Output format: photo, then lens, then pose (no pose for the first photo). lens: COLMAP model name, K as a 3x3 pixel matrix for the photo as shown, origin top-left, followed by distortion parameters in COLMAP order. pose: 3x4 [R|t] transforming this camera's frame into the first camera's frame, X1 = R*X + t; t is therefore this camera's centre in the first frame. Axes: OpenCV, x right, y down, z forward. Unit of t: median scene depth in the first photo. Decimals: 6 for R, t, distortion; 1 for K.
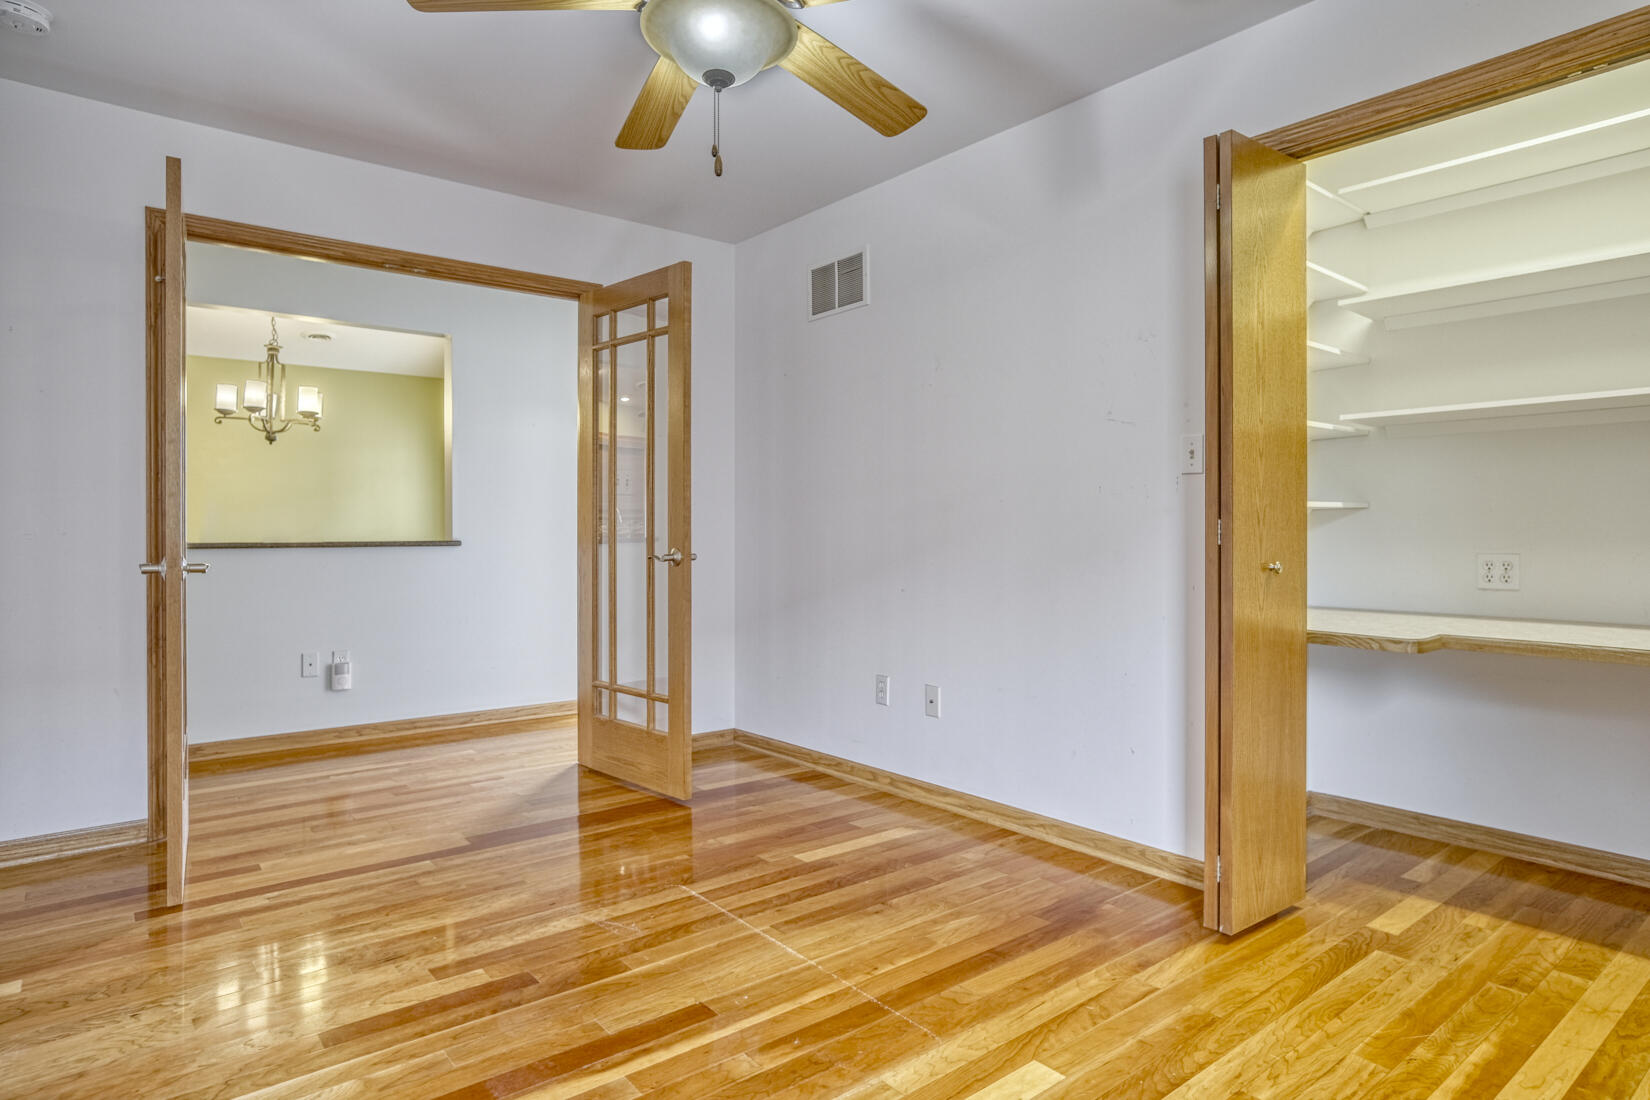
lens RADIAL K [[939.2, 0, 826.6], [0, 939.2, 542.2], [0, 0, 1]] dist [-0.004683, 0.002042]
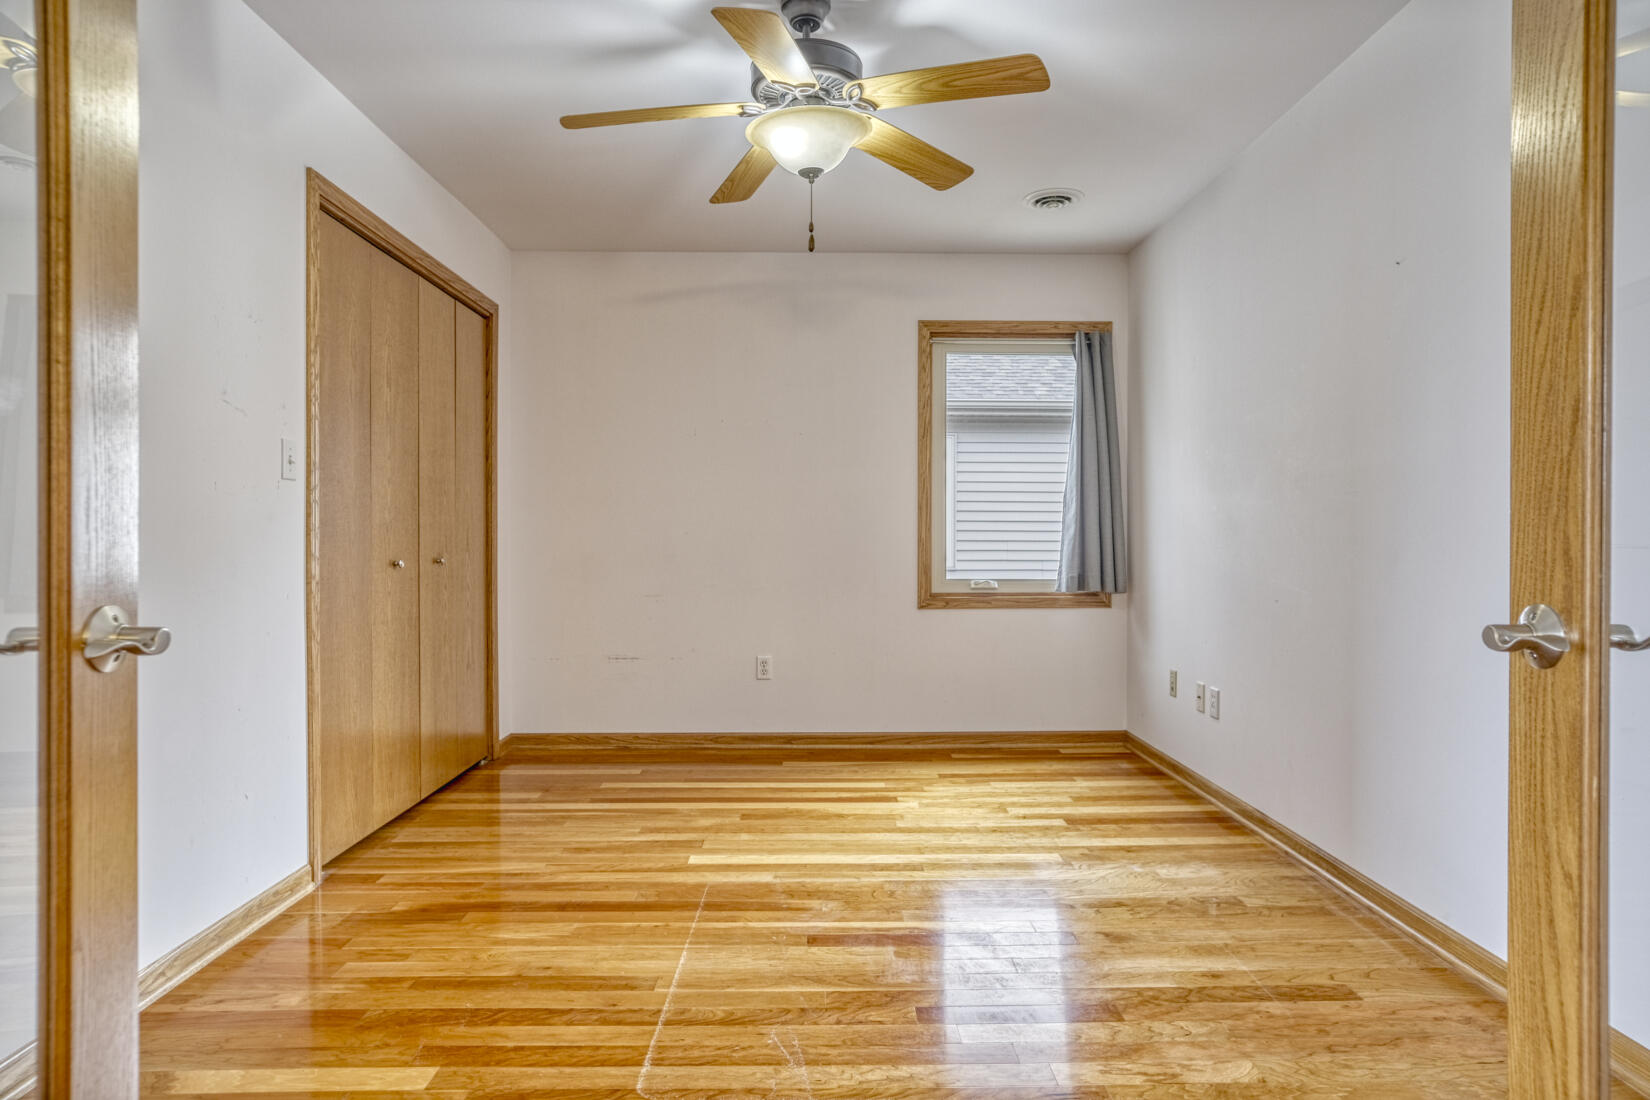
lens RADIAL K [[939.2, 0, 828.7], [0, 939.2, 545.8], [0, 0, 1]] dist [-0.004683, 0.002042]
pose [[-0.787077, -0.005646, 0.616829, -0.737345], [0.002225, 0.999926, 0.011992, -0.014308], [-0.616851, 0.010811, -0.787006, 1.610889]]
